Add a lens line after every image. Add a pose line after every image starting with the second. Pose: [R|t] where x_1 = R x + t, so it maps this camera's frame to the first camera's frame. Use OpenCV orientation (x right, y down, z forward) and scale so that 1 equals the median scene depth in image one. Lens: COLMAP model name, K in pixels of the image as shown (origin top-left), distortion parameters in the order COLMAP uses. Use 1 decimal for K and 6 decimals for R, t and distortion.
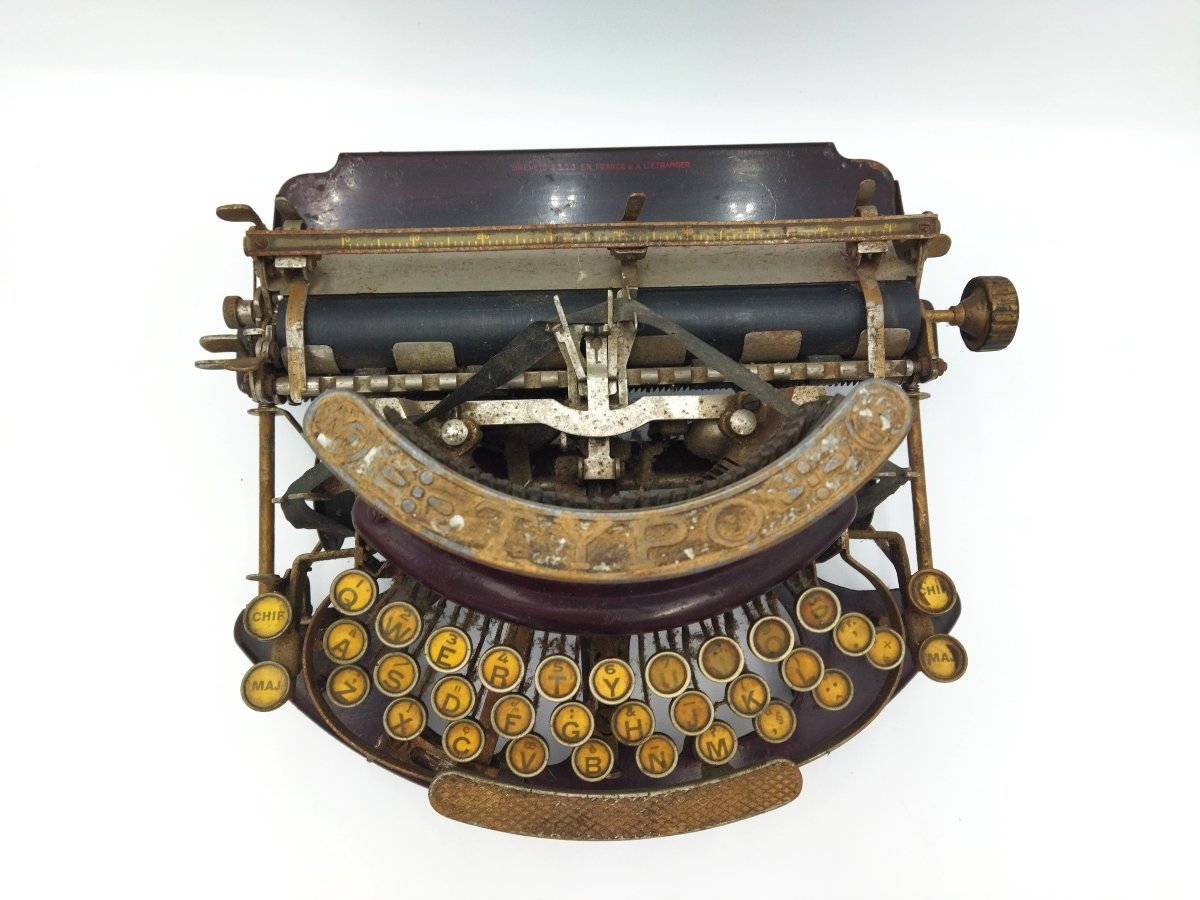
lens RADIAL K [[943.3, 0, 600.0], [0, 943.3, 450.0], [0, 0, 1]] dist [0.056571, -0.003867]
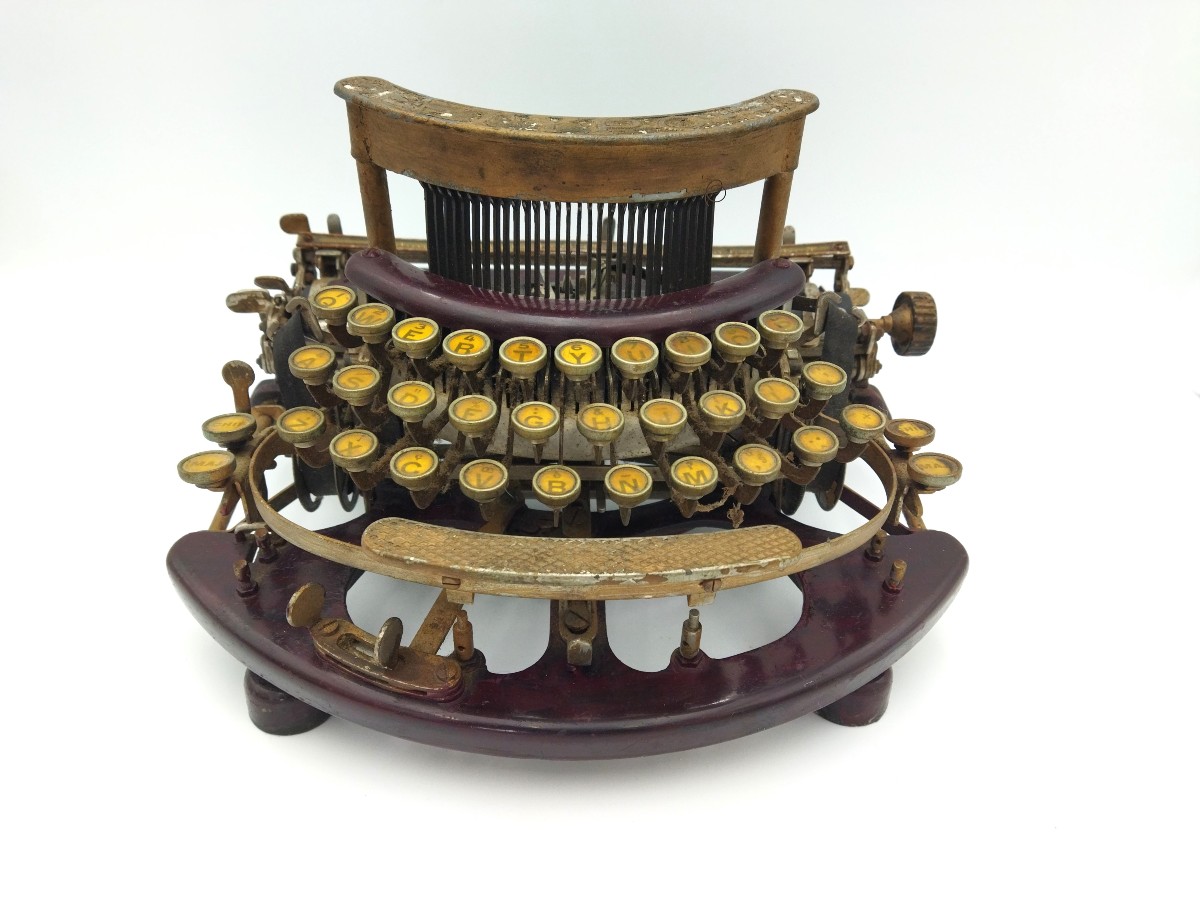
lens RADIAL K [[943.3, 0, 600.0], [0, 943.3, 450.0], [0, 0, 1]] dist [0.056571, -0.003867]
pose [[0.999984, 0.004964, -0.002601, 0.036909], [-0.005320, 0.694935, -0.719053, 0.981804], [-0.001762, 0.719056, 0.694950, 0.378775]]
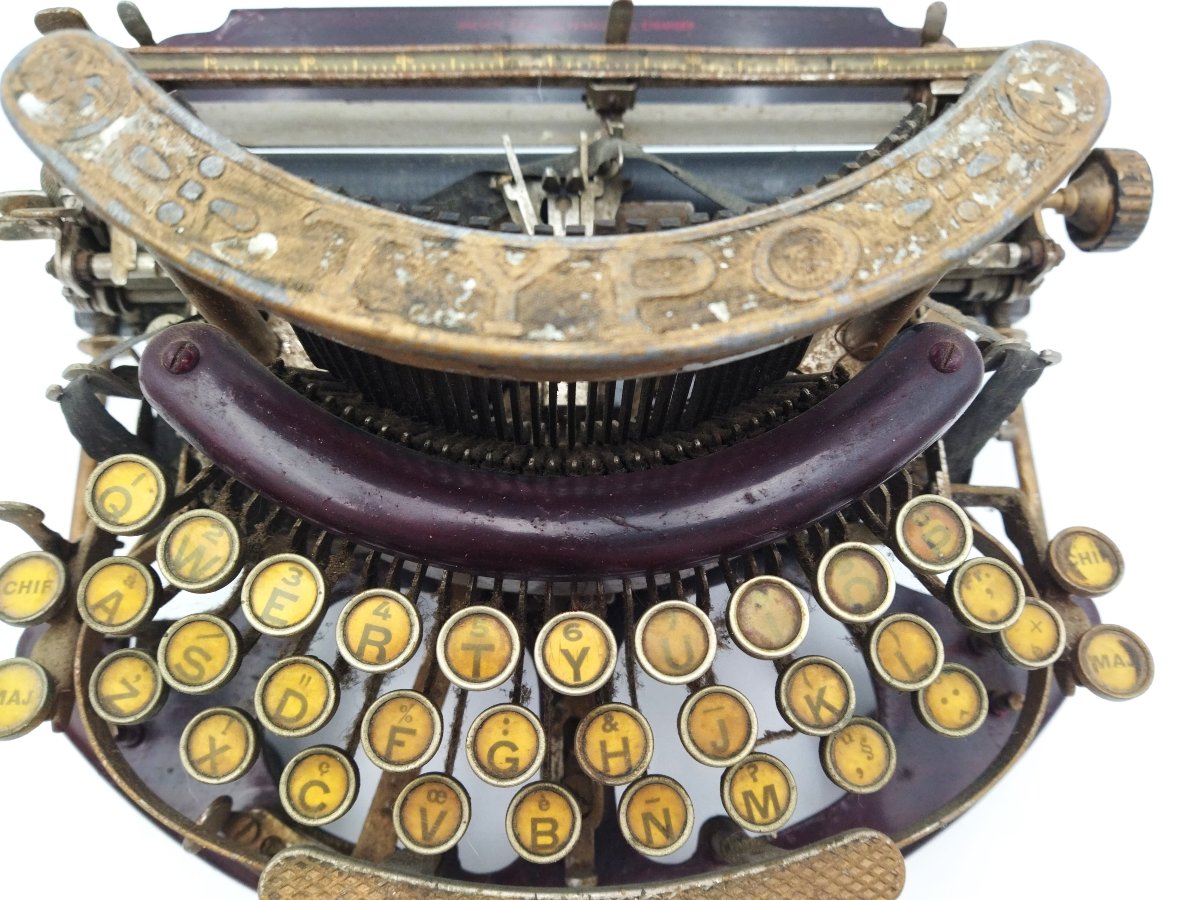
lens RADIAL K [[944.3, 0, 604.2], [0, 944.3, 449.2], [0, 0, 1]] dist [0.066593, -0.172519]
pose [[0.999930, 0.004869, 0.010774, 0.022004], [-0.002646, 0.980315, -0.197421, 0.228519], [-0.011523, 0.197378, 0.980260, 0.414220]]
